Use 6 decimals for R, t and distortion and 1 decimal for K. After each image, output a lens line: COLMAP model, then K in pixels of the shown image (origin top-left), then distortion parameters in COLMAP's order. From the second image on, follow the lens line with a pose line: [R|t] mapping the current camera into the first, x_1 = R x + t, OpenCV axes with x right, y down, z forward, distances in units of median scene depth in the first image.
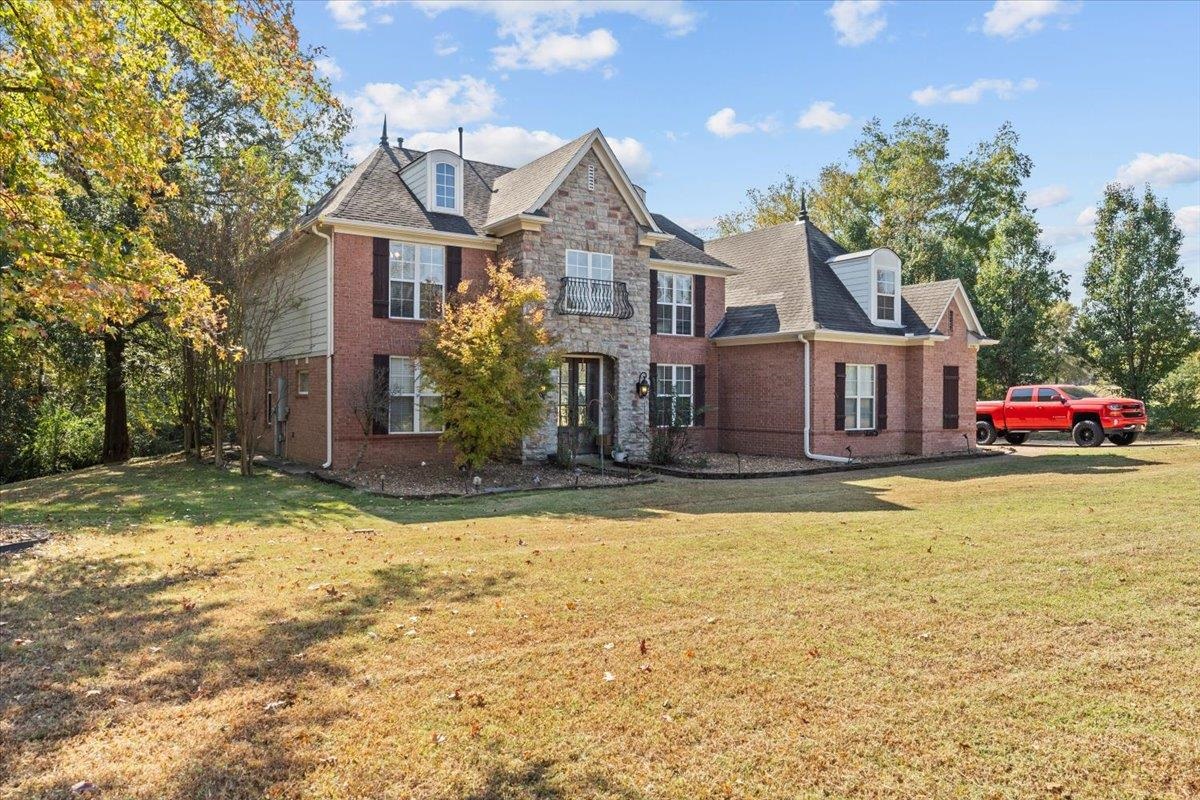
lens RADIAL K [[853.7, 0, 610.0], [0, 853.7, 398.2], [0, 0, 1]] dist [0.037876, 0.000997]
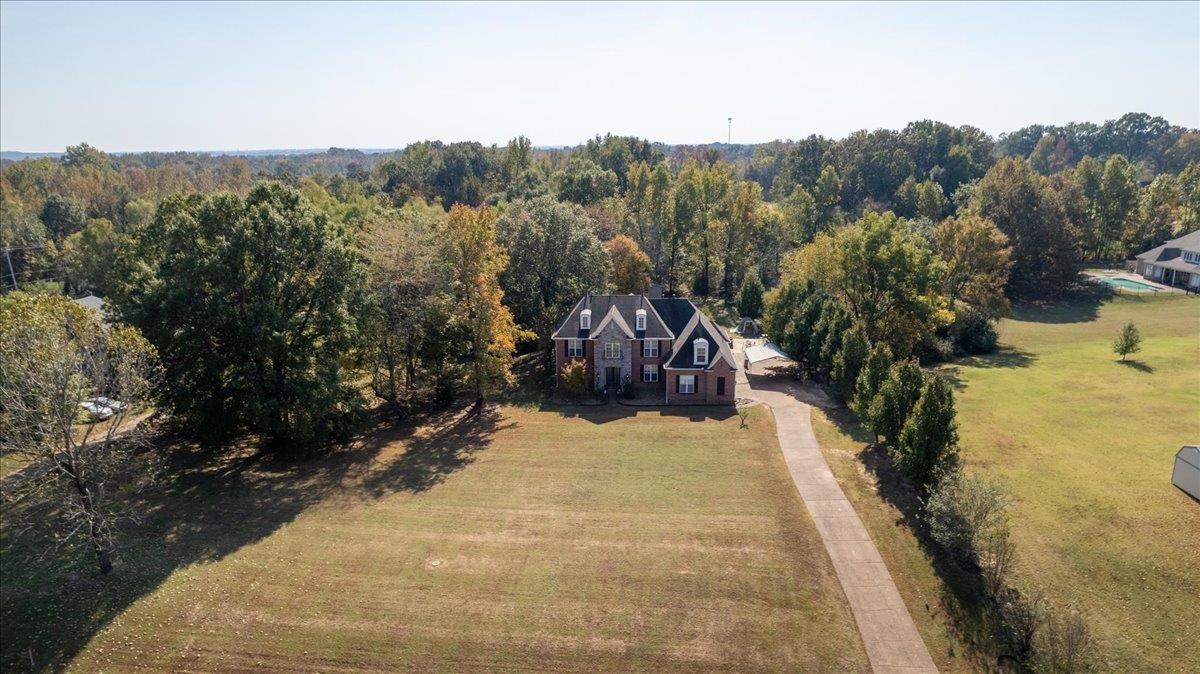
lens RADIAL K [[788.8, 0, 606.0], [0, 788.8, 338.3], [0, 0, 1]] dist [-0.031035, 0.015364]
pose [[0.793938, 0.134828, -0.592861, 2.040061], [0.008739, 0.972471, 0.232861, -1.002088], [0.607936, -0.190058, 0.770903, -1.792732]]
